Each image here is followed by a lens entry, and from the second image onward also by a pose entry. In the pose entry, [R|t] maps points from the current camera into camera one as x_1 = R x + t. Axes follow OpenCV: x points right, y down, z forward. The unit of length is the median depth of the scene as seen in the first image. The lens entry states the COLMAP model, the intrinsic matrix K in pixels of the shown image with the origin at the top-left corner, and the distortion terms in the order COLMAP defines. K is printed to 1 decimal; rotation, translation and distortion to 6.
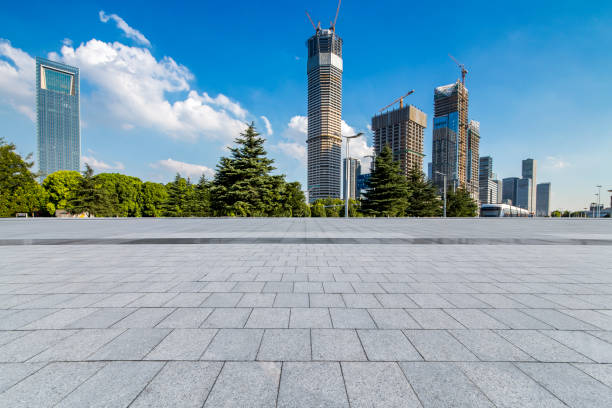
lens RADIAL K [[396.3, 0, 306.0], [0, 396.3, 204.0], [0, 0, 1]] dist [0.000943, 0.000160]
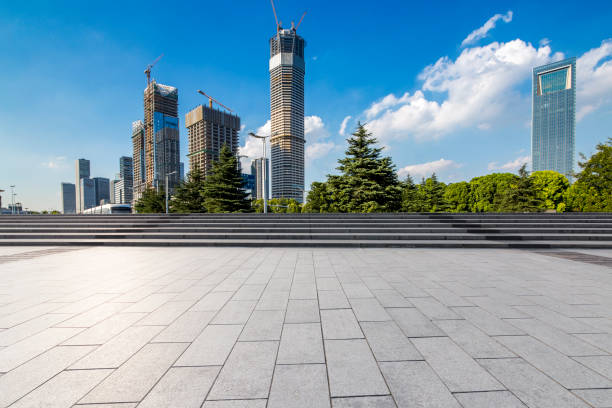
lens RADIAL K [[396.3, 0, 306.0], [0, 396.3, 204.0], [0, 0, 1]] dist [0.000943, 0.000160]
pose [[-0.002605, -0.005992, -0.999979, 1.067895], [0.006873, 0.999958, -0.006010, 0.006279], [0.999973, -0.006889, -0.002563, 1.070102]]
